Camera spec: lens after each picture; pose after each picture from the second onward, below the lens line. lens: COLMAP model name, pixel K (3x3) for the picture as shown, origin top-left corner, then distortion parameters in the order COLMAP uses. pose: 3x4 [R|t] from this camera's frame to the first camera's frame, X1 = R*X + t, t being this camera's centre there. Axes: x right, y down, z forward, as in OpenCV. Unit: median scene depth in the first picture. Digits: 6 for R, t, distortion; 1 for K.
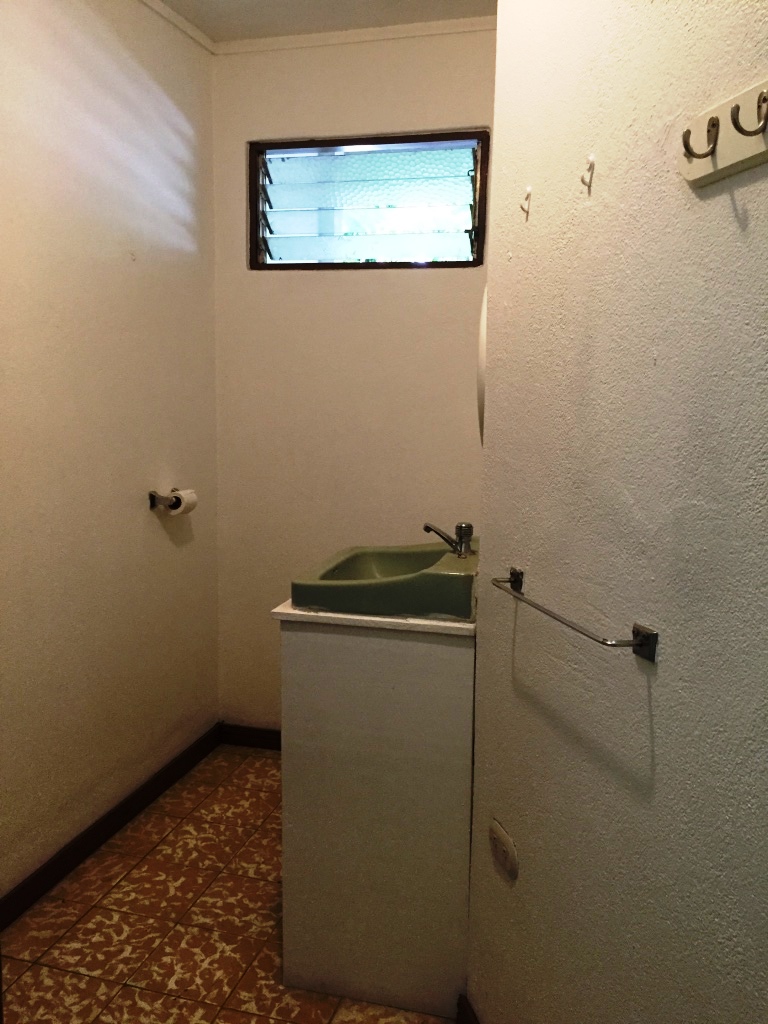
lens RADIAL K [[868.2, 0, 384.0], [0, 868.2, 512.0], [0, 0, 1]] dist [0.083508, -0.119849]
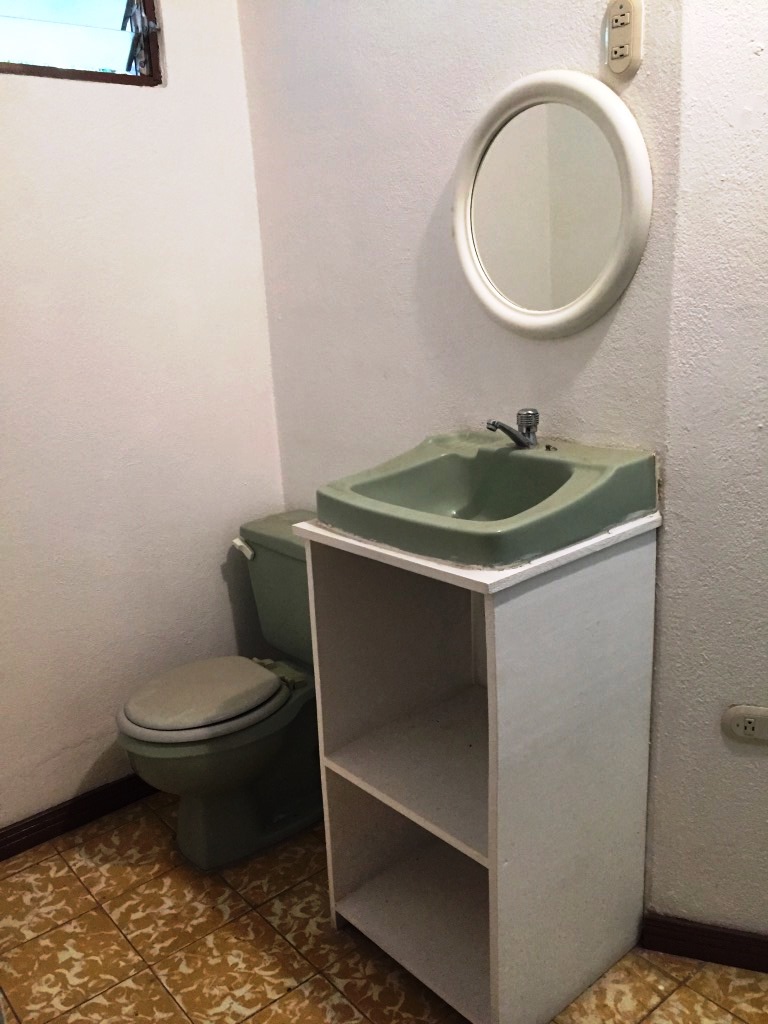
lens RADIAL K [[868.2, 0, 384.0], [0, 868.2, 512.0], [0, 0, 1]] dist [0.083508, -0.119849]
pose [[0.559242, -0.257806, 0.787899, -0.640211], [0.173714, 0.965758, 0.192702, -0.074032], [-0.810600, 0.029102, 0.584877, 0.639943]]
